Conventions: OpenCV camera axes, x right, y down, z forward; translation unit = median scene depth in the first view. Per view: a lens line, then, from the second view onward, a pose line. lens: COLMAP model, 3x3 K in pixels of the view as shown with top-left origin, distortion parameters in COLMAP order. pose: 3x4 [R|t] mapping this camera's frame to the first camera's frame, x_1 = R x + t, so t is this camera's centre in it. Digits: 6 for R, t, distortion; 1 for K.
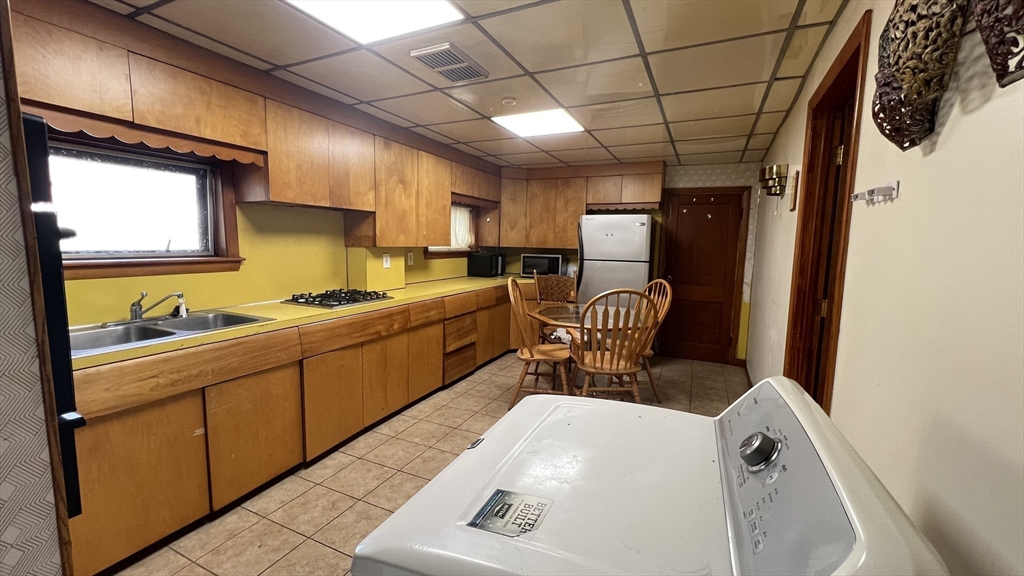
lens RADIAL K [[406.8, 0, 514.7], [0, 406.8, 286.4], [0, 0, 1]] dist [0.001557, -0.000697]
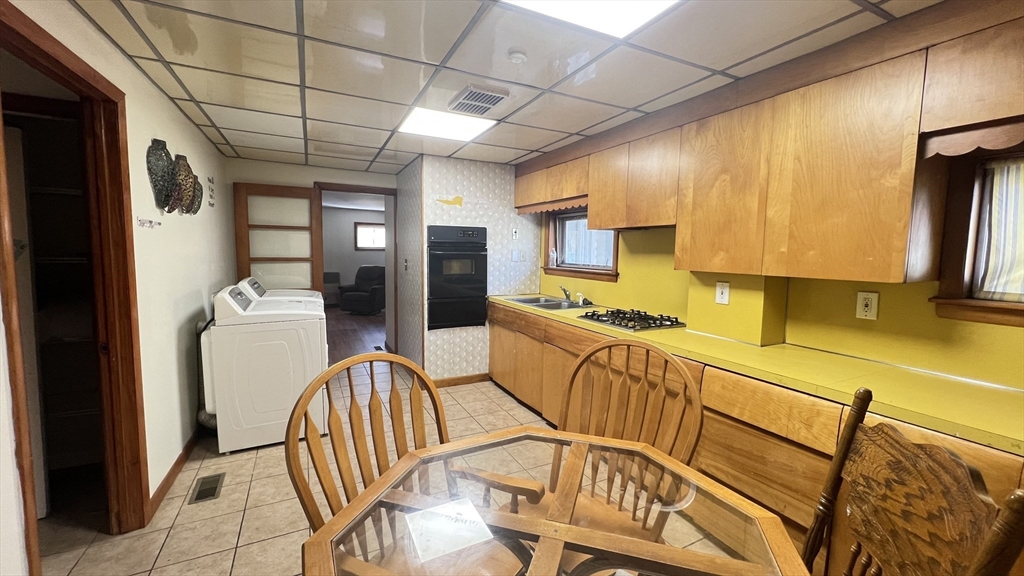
lens RADIAL K [[406.8, 0, 515.3], [0, 406.8, 285.9], [0, 0, 1]] dist [0.001557, -0.000697]
pose [[-0.615530, 0.033807, -0.787388, 0.465048], [-0.121718, 0.983014, 0.137358, -0.137665], [0.778658, 0.180387, -0.600960, 1.253604]]
